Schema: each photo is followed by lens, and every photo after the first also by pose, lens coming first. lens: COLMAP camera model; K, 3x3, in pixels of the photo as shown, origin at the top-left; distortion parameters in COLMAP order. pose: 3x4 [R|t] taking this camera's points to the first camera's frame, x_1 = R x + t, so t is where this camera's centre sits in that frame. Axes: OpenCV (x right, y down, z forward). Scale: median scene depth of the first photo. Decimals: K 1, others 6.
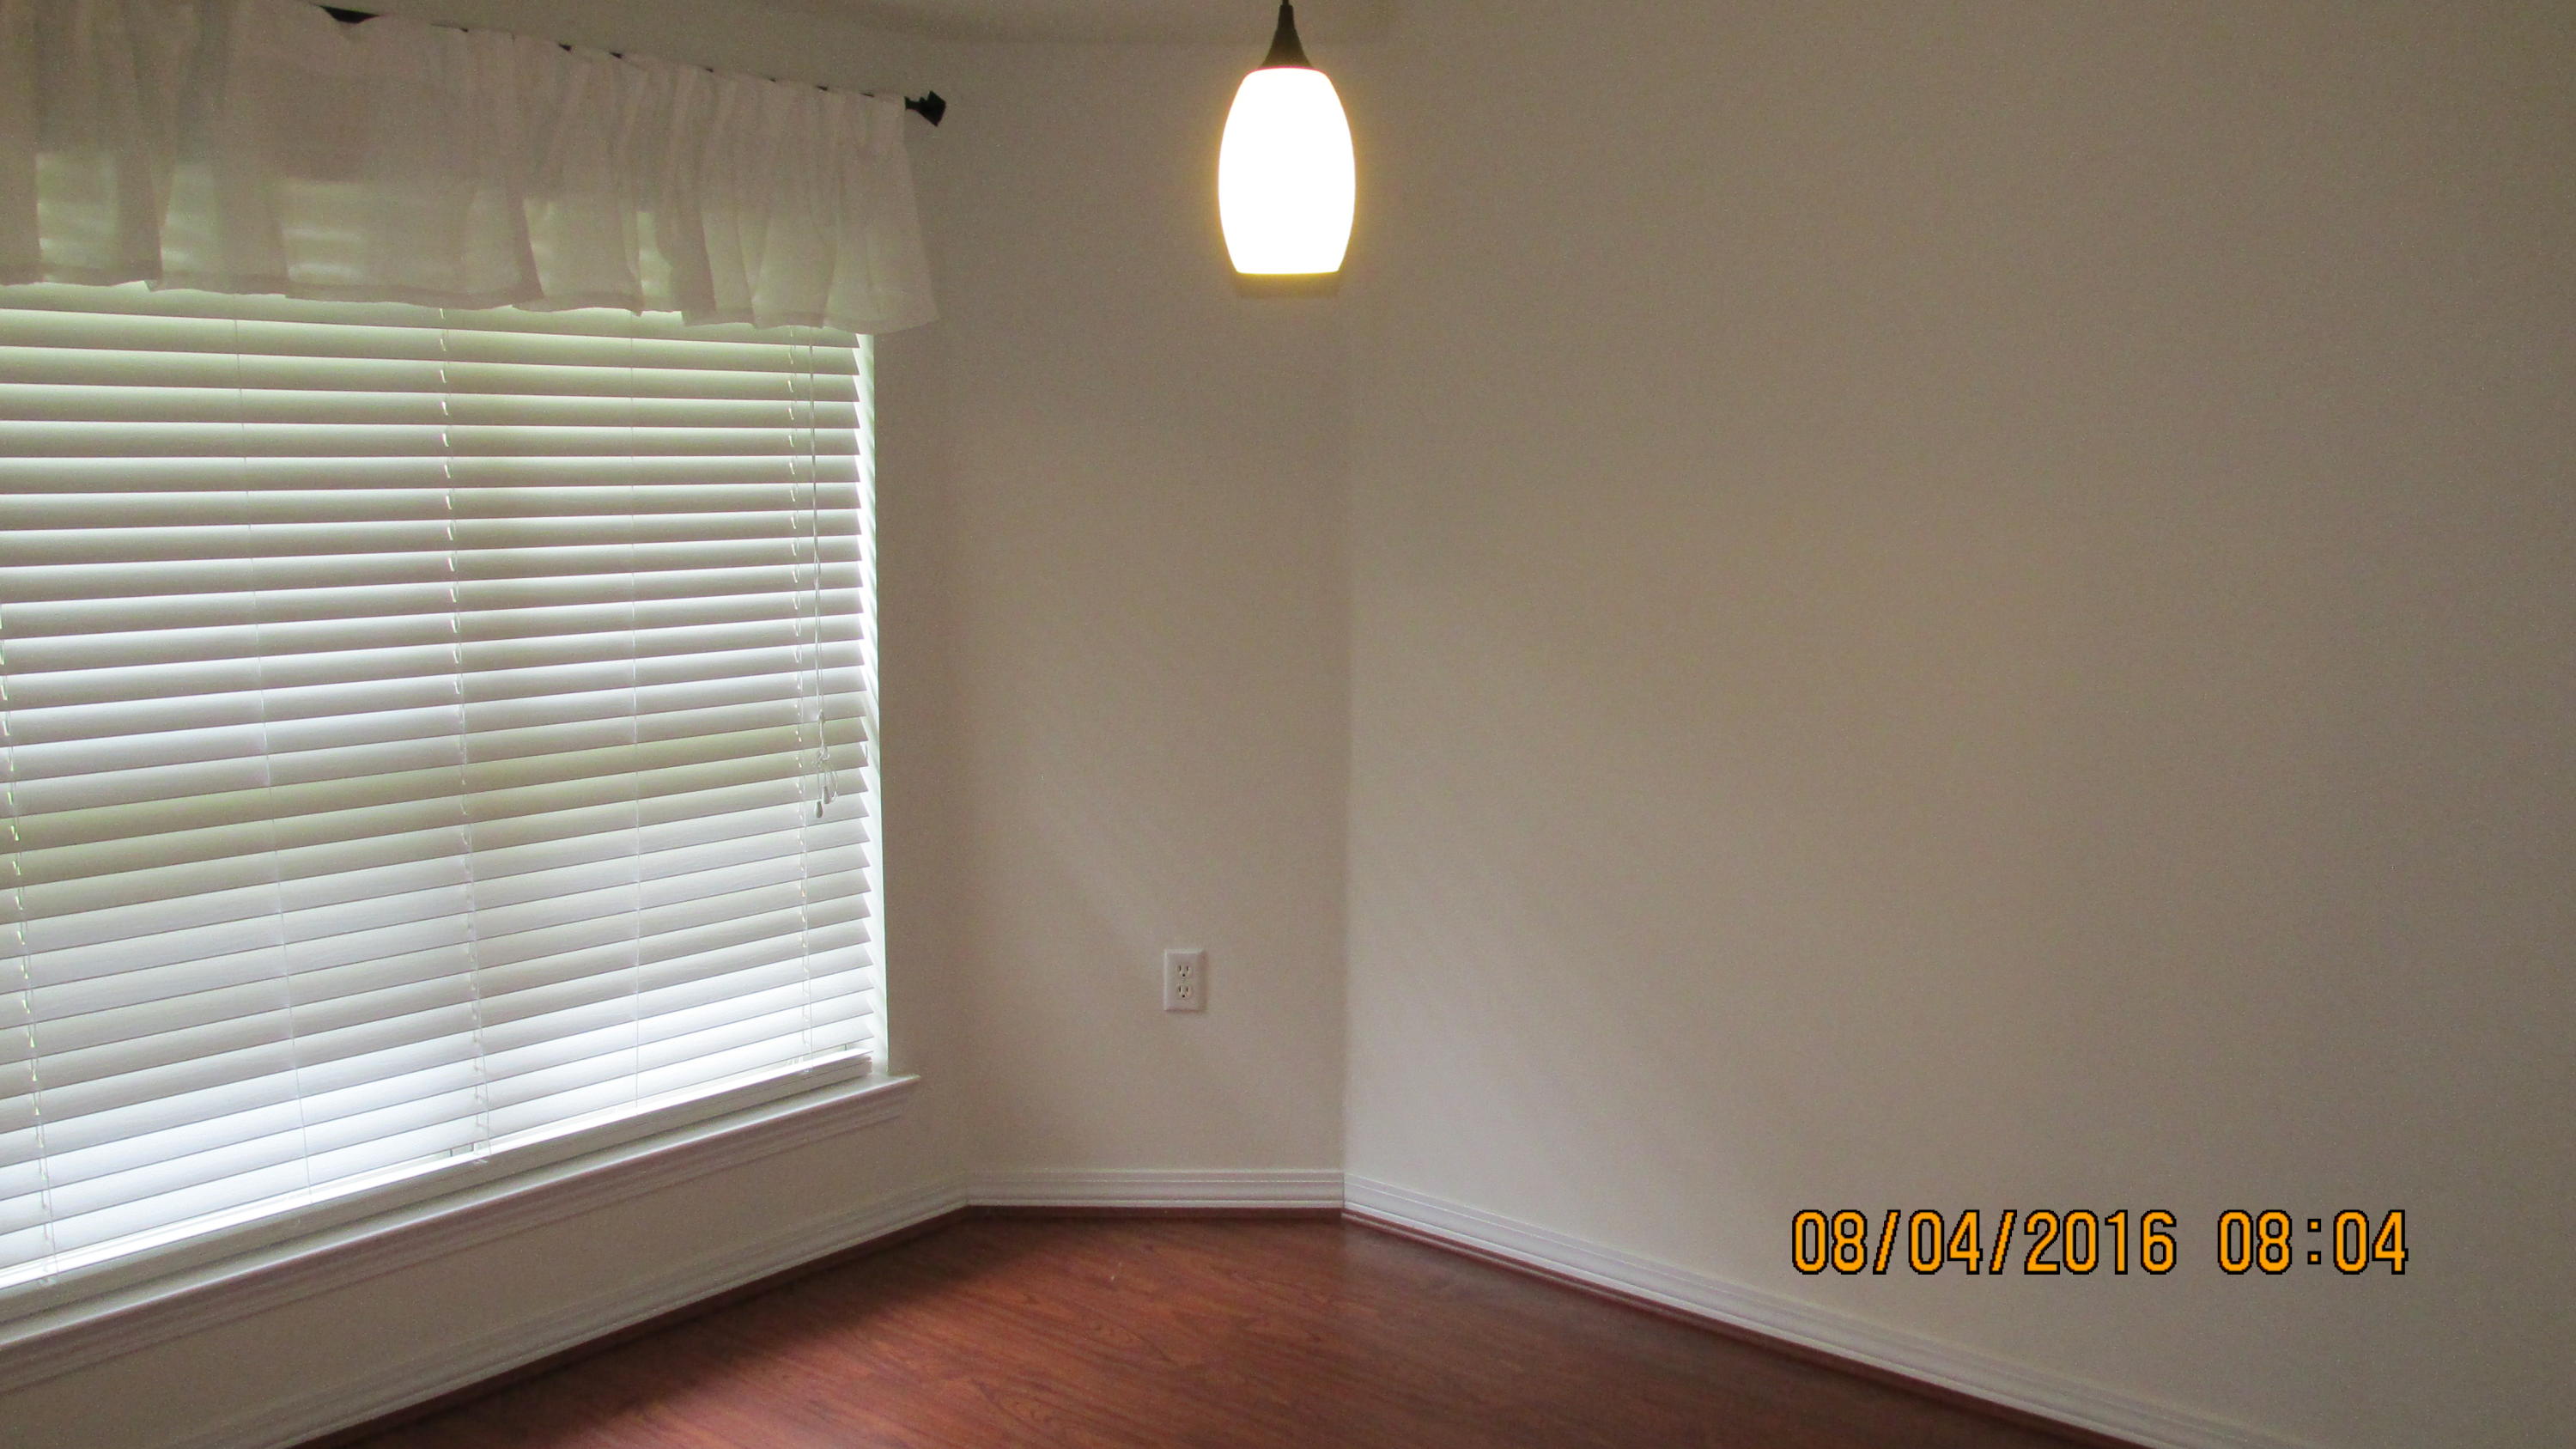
lens RADIAL K [[2218.5, 0, 1292.0], [0, 2218.5, 711.3], [0, 0, 1]] dist [-0.005865, -0.001686]
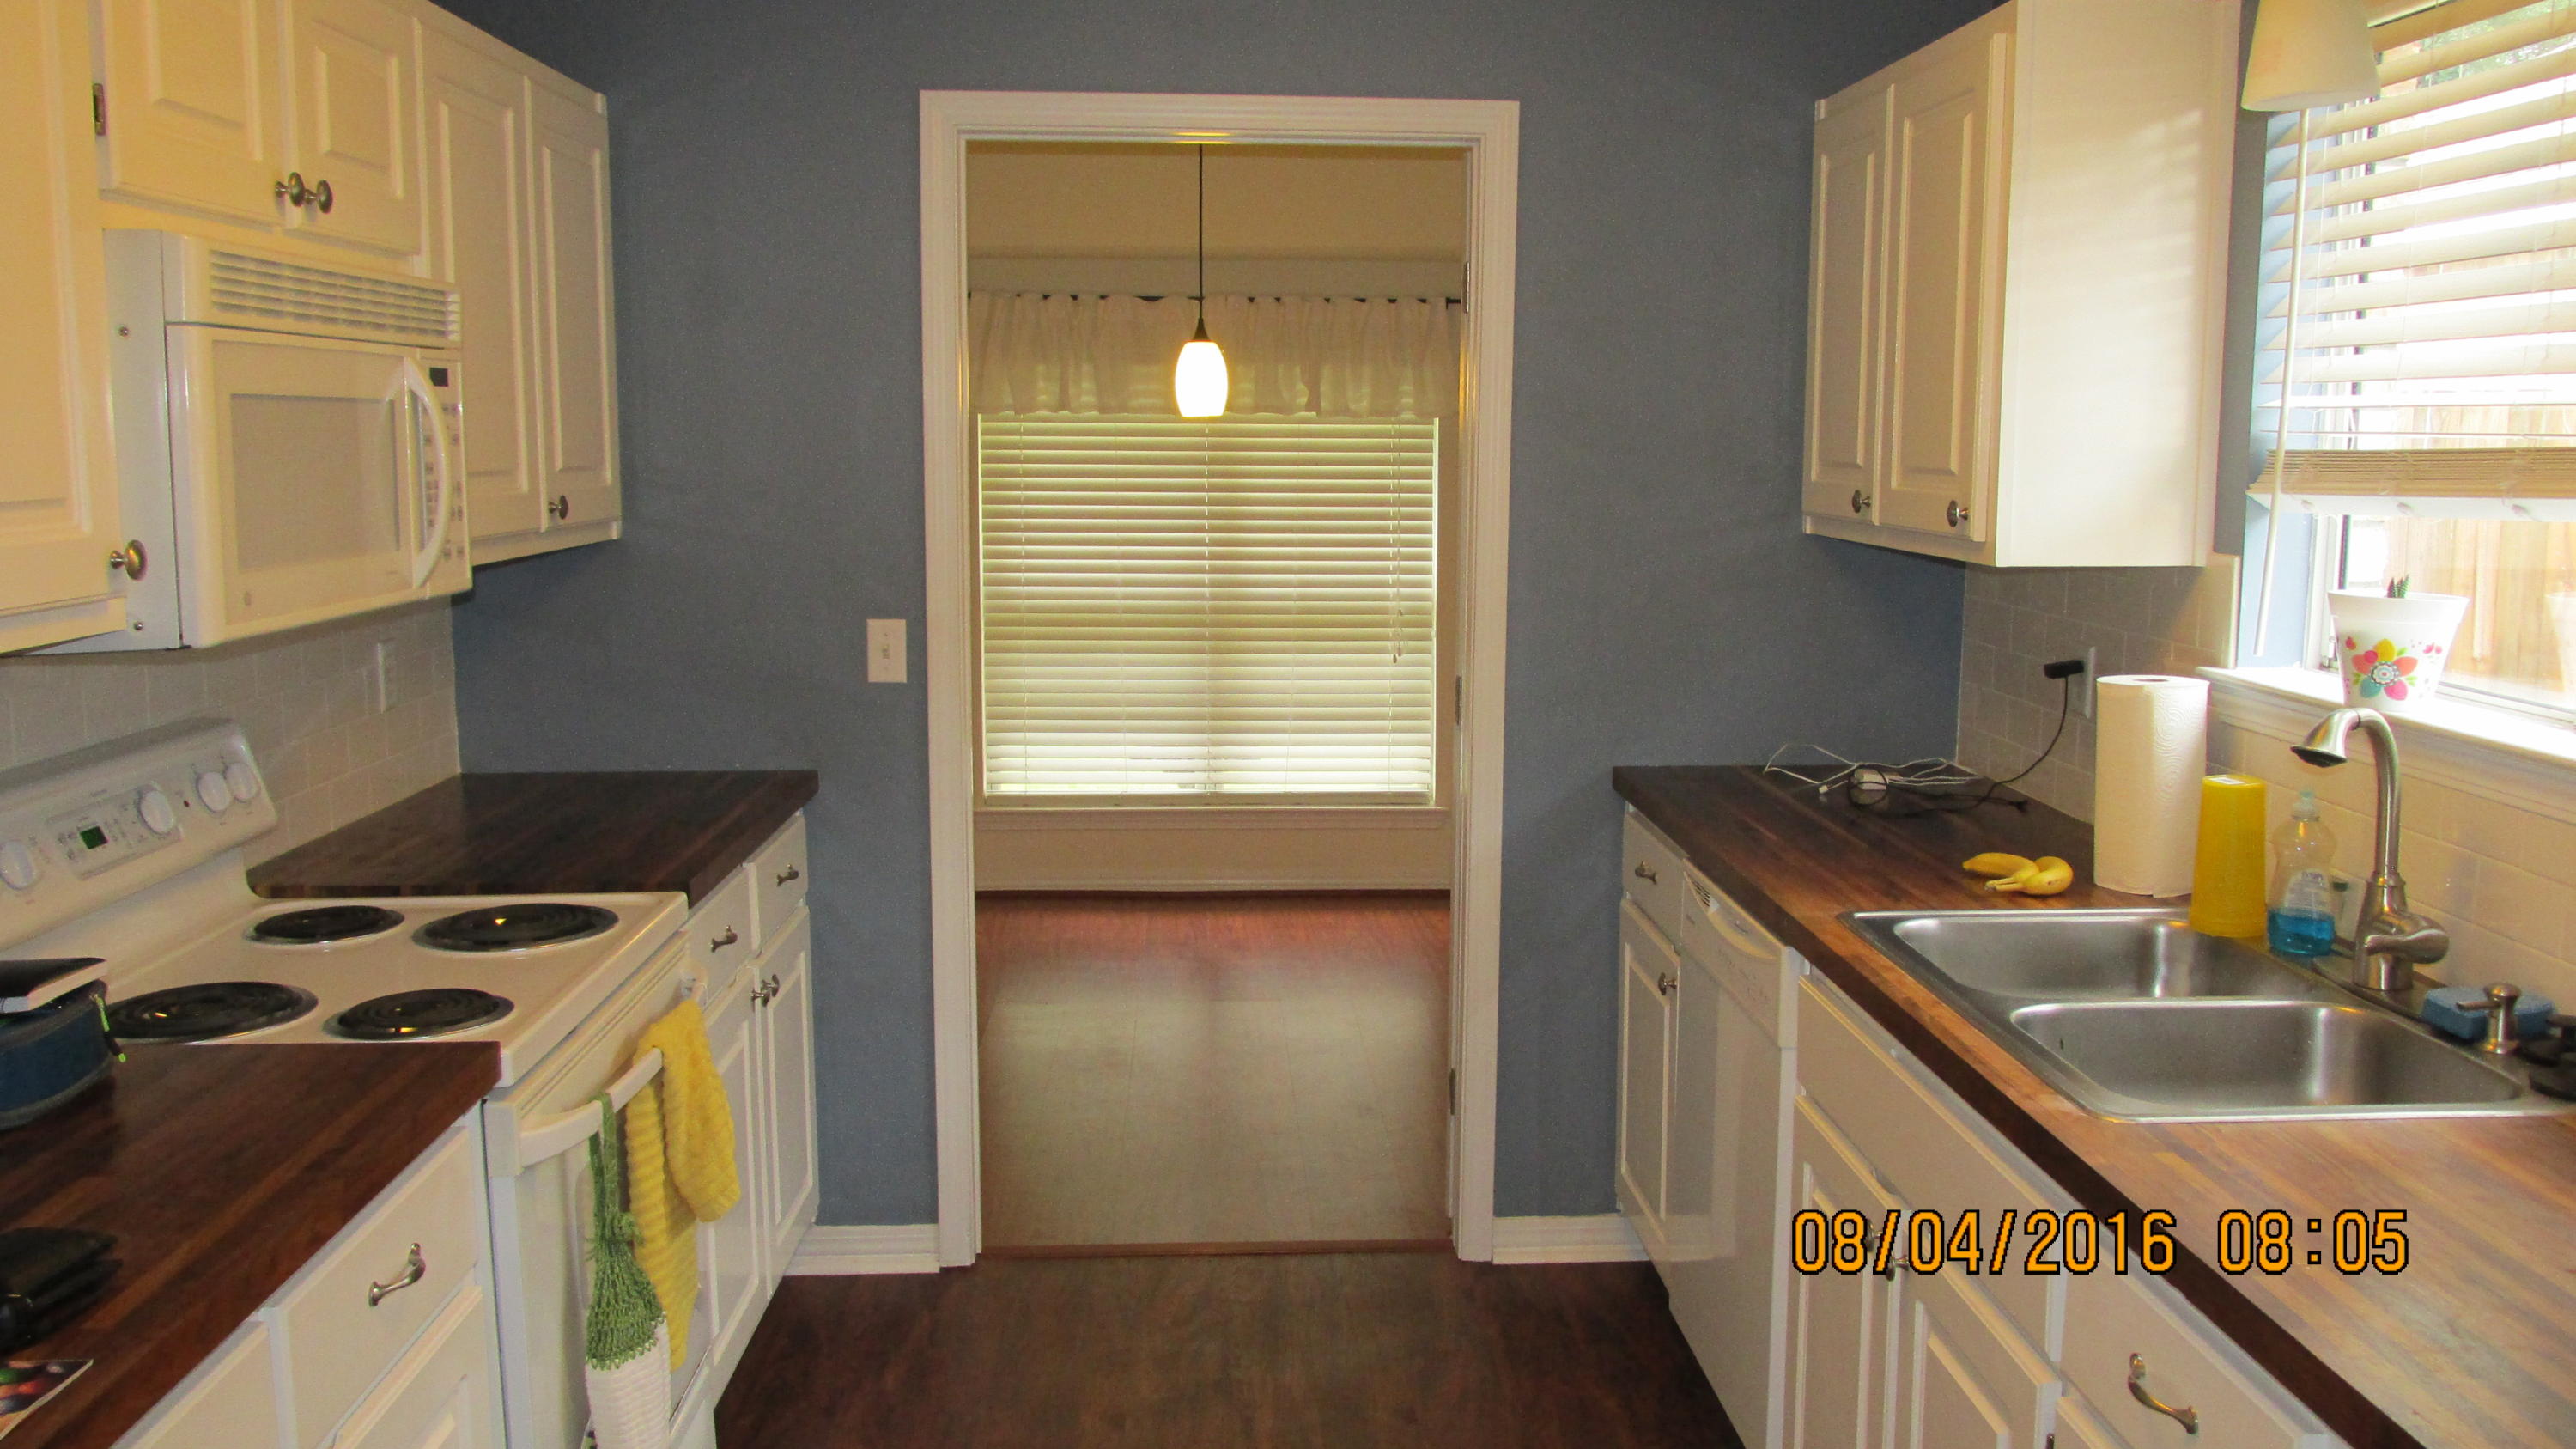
lens RADIAL K [[2218.5, 0, 1292.0], [0, 2218.5, 711.3], [0, 0, 1]] dist [-0.005865, -0.001686]
pose [[0.650785, 0.095167, -0.753274, 1.413788], [-0.093595, 0.994602, 0.044795, 0.013266], [0.753471, 0.041351, 0.656180, -0.425964]]
